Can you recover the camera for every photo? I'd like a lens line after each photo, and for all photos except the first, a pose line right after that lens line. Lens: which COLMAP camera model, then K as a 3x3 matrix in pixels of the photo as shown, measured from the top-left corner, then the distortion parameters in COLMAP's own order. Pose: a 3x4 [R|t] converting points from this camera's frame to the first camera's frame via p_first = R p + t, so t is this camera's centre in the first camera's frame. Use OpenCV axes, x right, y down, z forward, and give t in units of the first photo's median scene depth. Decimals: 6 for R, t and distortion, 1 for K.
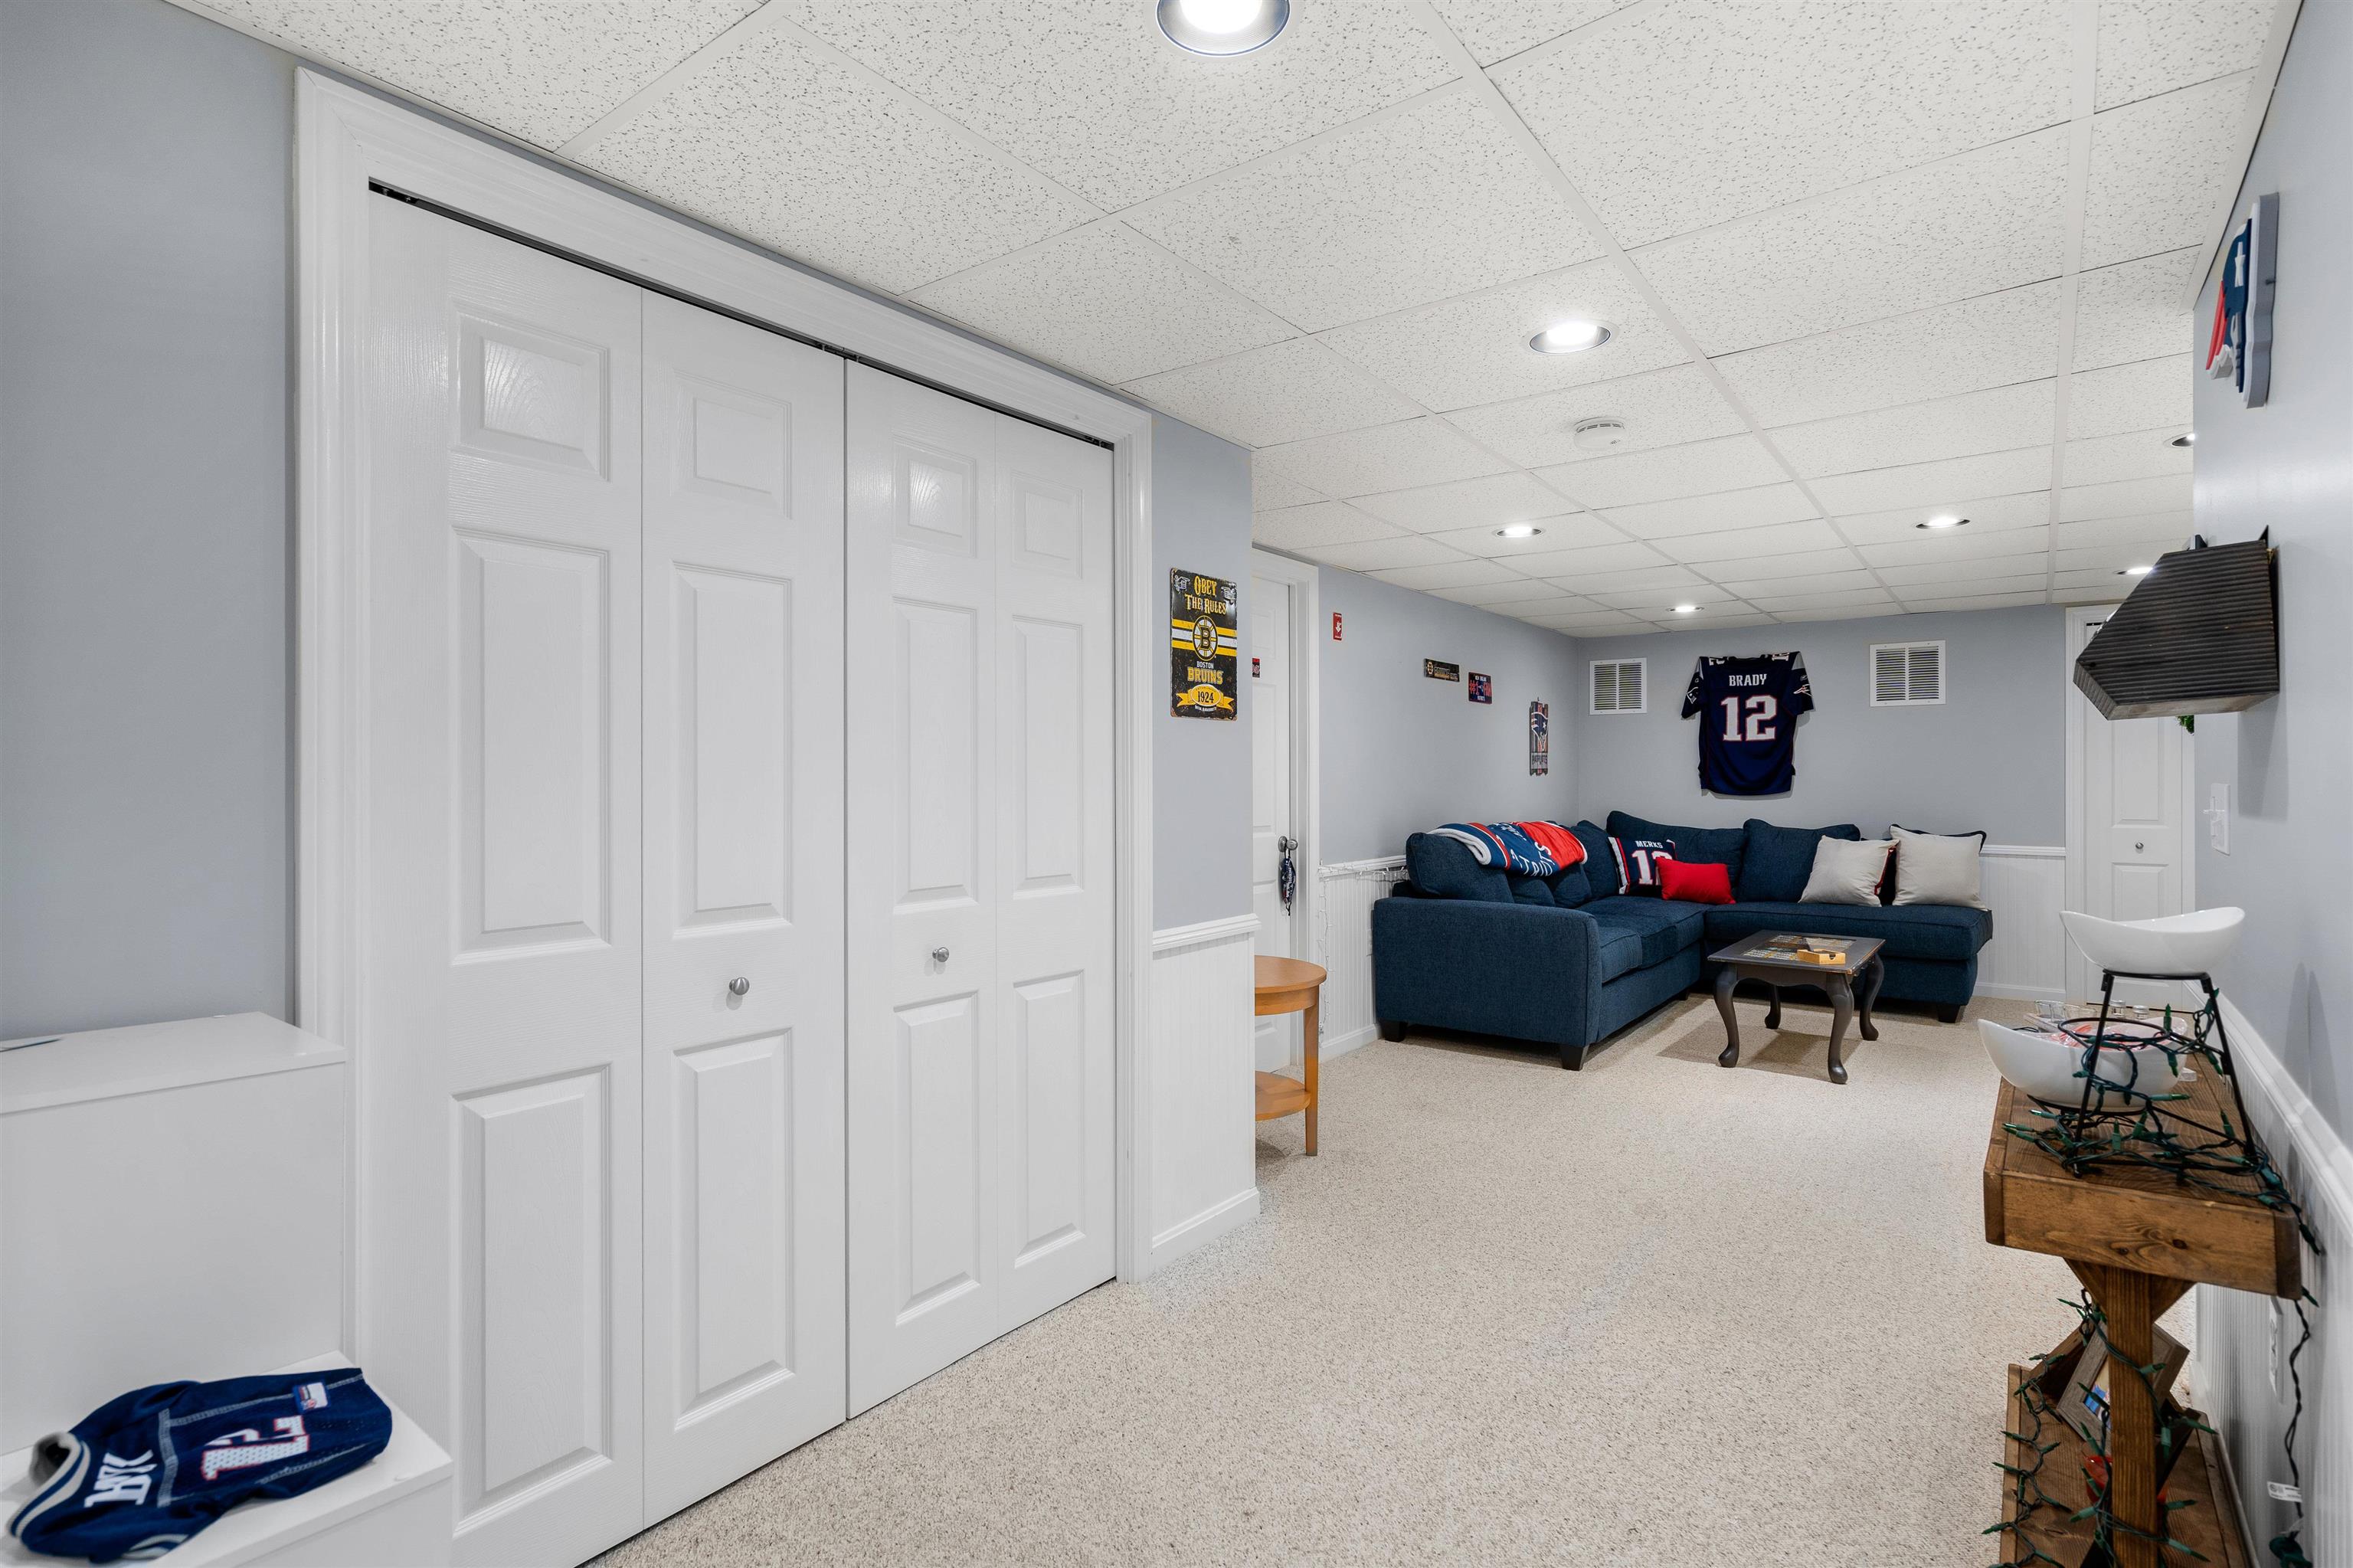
lens RADIAL K [[1167.9, 0, 1151.8], [0, 1167.9, 781.5], [0, 0, 1]] dist [0.003827, 0.001359]
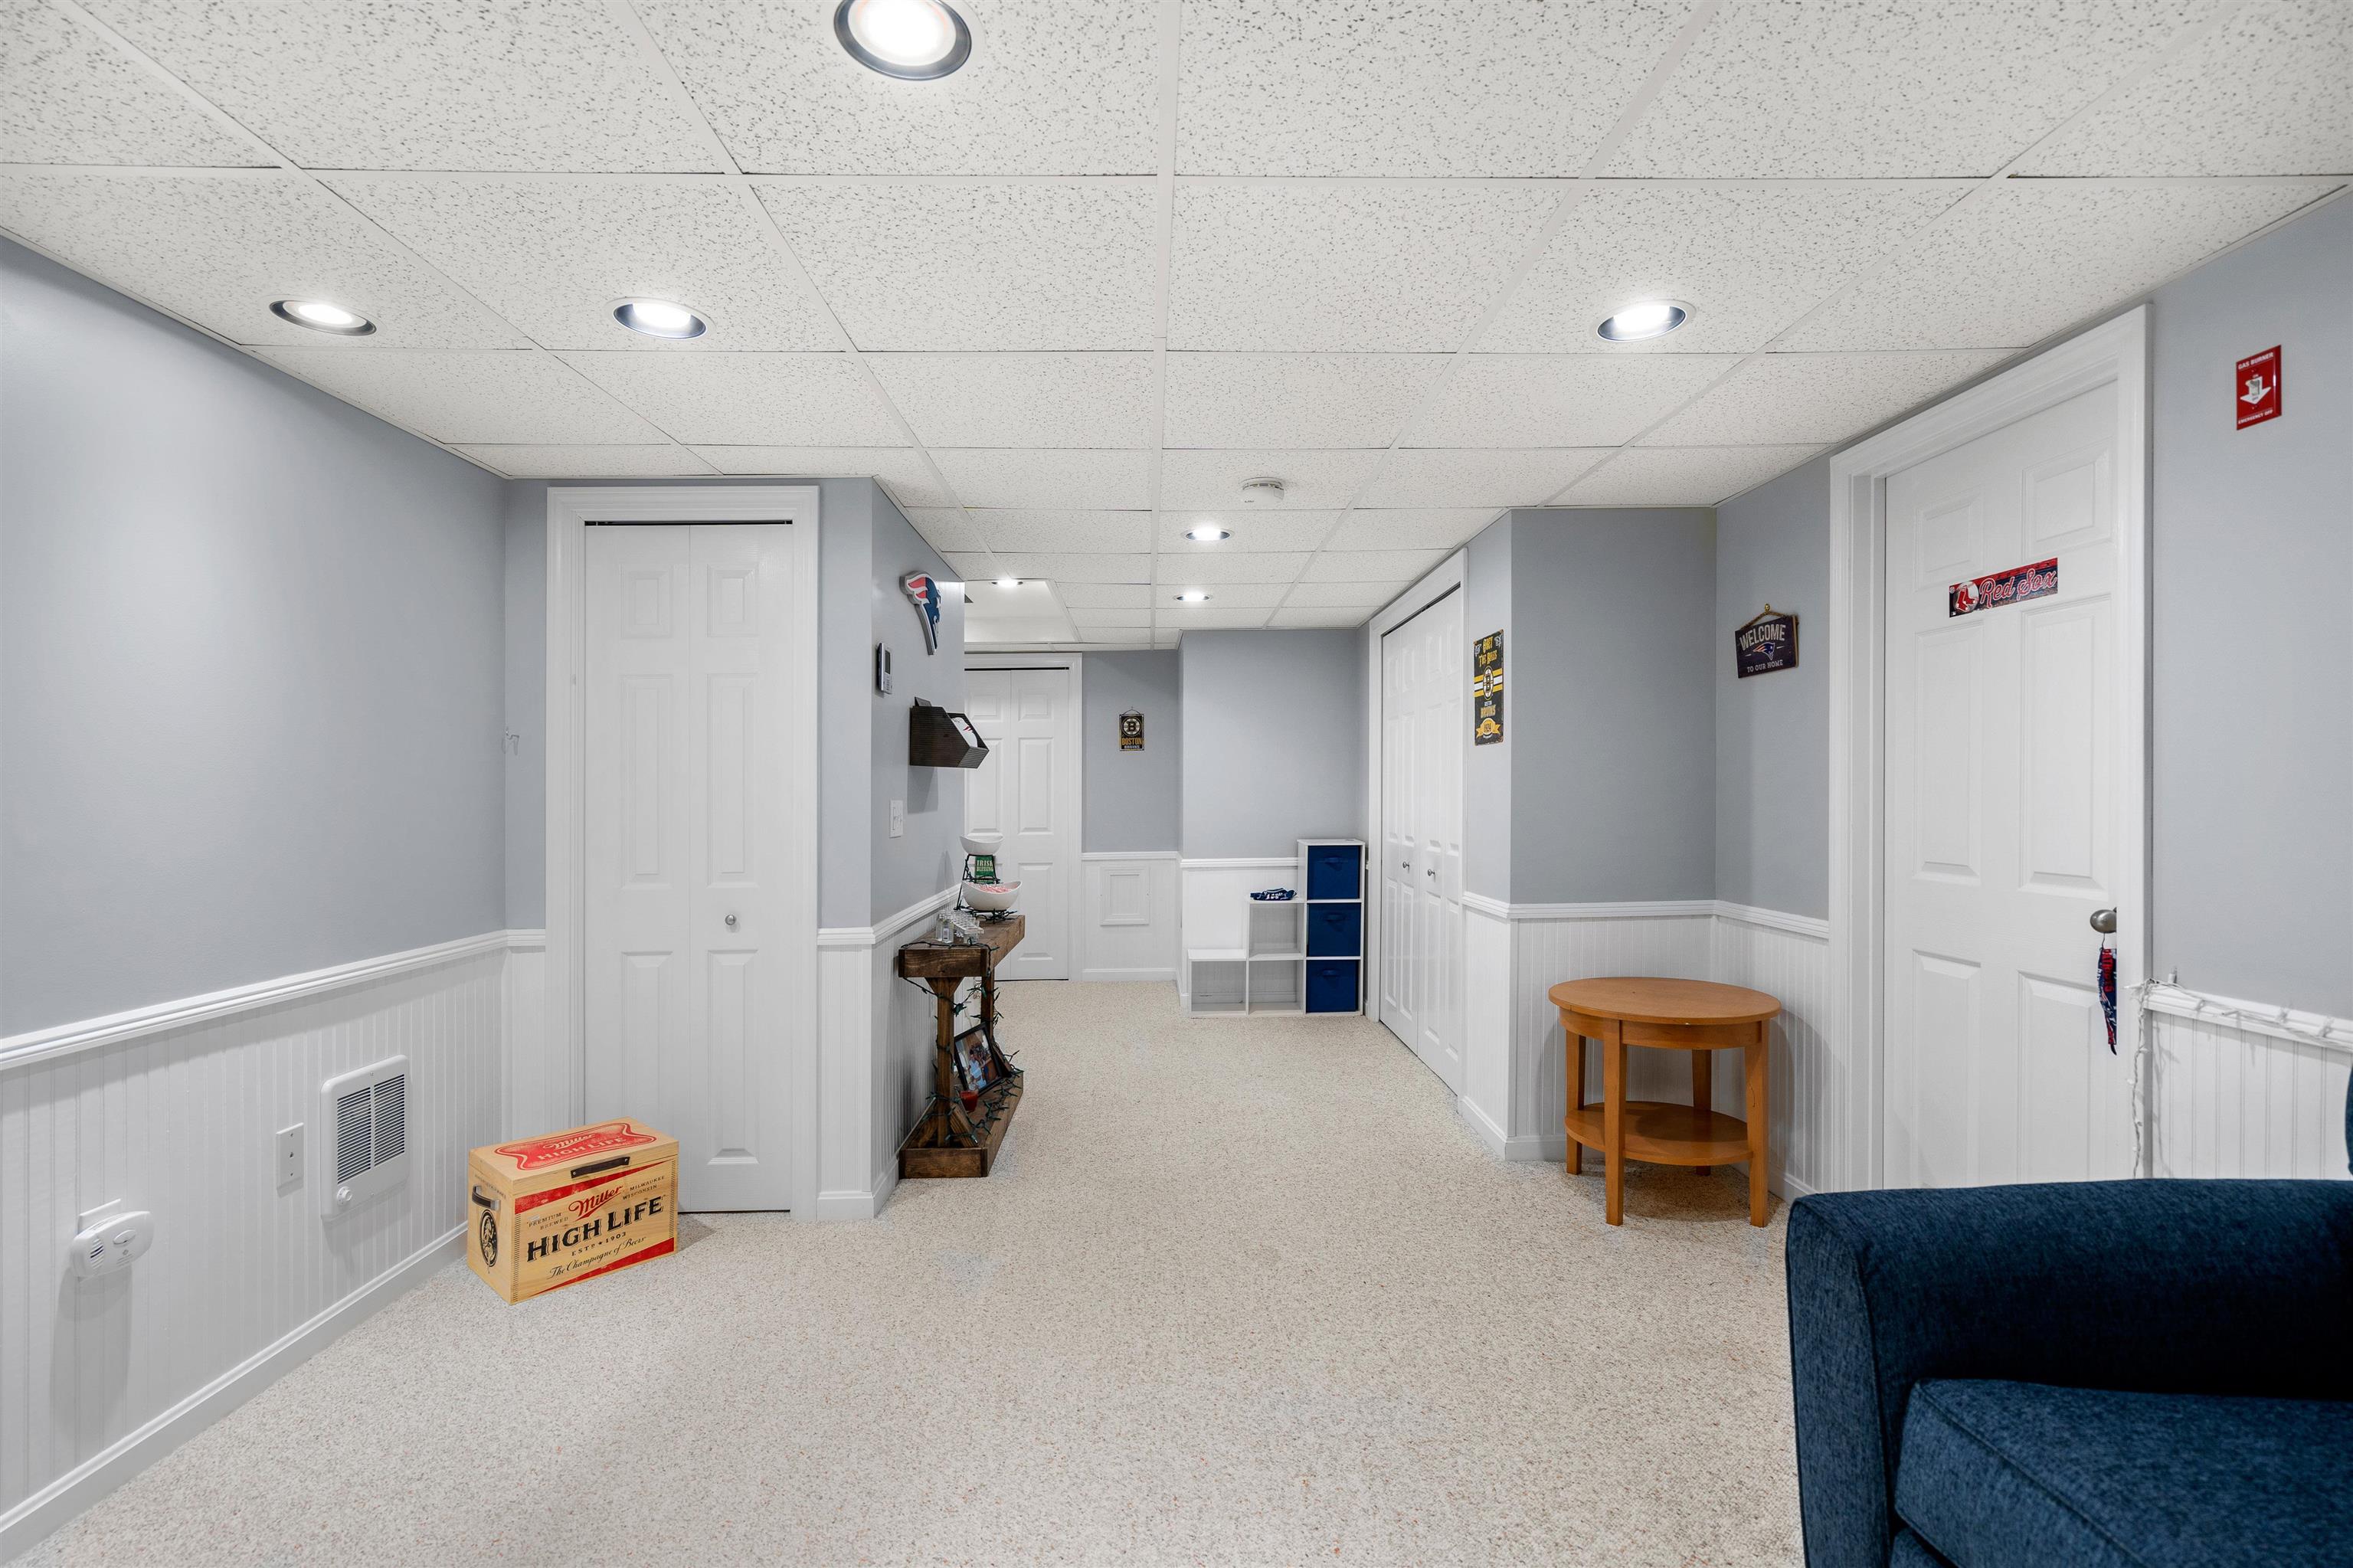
lens RADIAL K [[1089.3, 0, 1163.4], [0, 1089.3, 818.1], [0, 0, 1]] dist [-0.007495, 0.004249]
pose [[-0.781593, 0.022860, -0.623369, 0.665338], [0.008975, 0.999637, 0.025406, -0.003277], [0.623724, 0.014262, -0.781515, 1.052271]]
